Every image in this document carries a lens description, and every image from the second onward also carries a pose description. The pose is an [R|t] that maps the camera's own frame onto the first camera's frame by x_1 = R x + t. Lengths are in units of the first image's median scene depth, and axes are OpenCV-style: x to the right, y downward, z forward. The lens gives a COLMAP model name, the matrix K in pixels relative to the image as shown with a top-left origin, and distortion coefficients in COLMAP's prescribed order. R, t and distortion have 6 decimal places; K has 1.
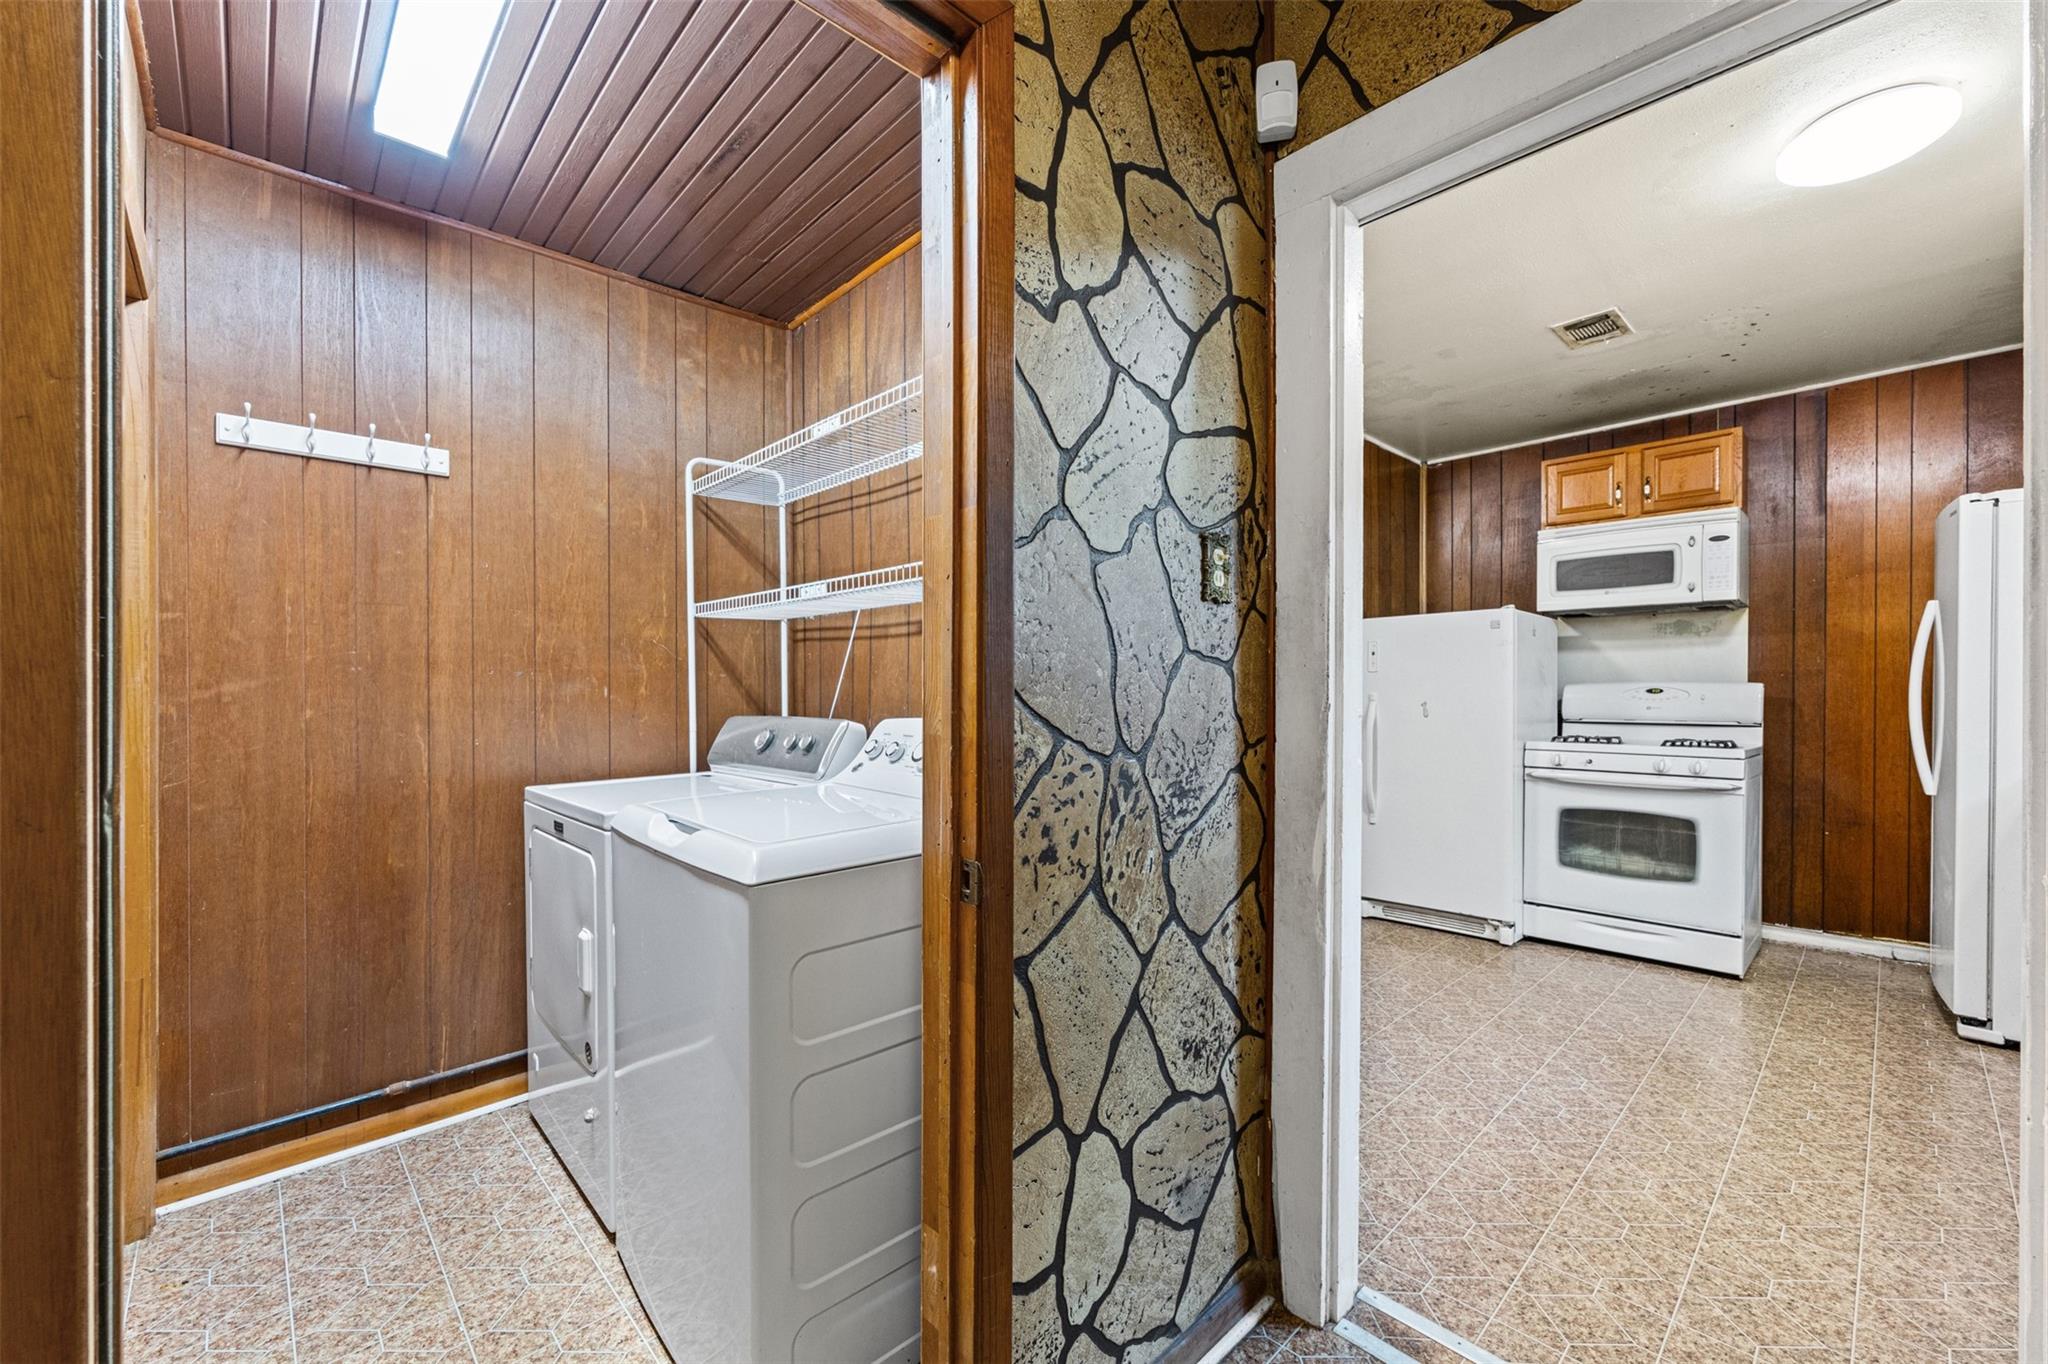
lens RADIAL K [[811.8, 0, 1024.0], [0, 811.8, 682.0], [0, 0, 1]] dist [-0.000040, -0.000015]
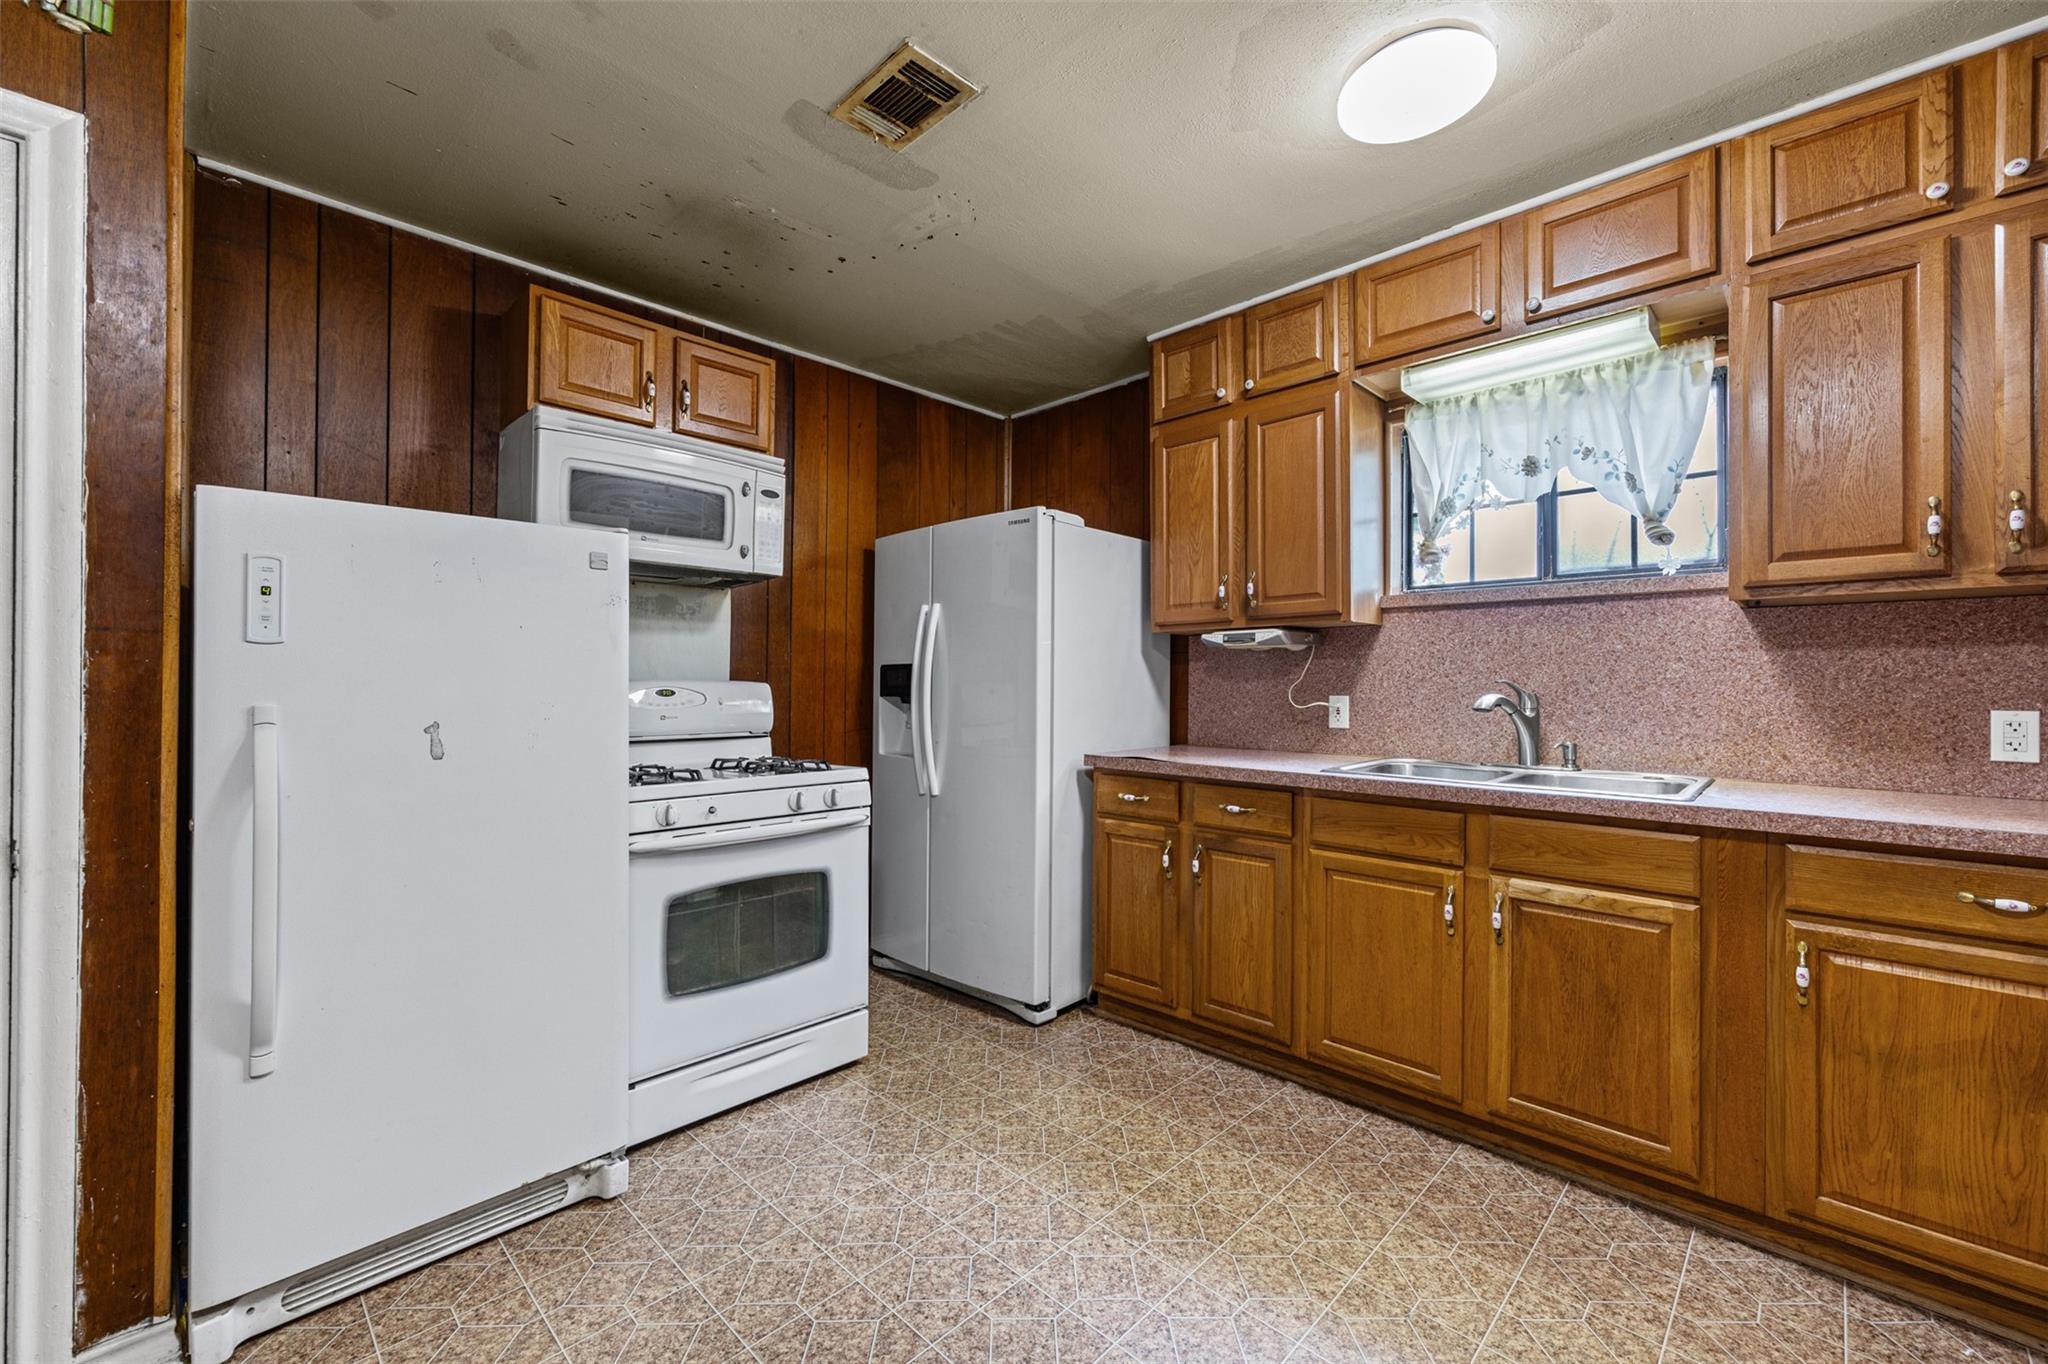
lens RADIAL K [[827.4, 0, 1024.0], [0, 827.4, 682.0], [0, 0, 1]] dist [0.000919, 0.000050]
pose [[-0.030345, 0.008120, 0.999507, 0.067278], [-0.010772, 0.999906, -0.008451, 0.004852], [-0.999481, -0.011023, -0.030254, 0.764896]]
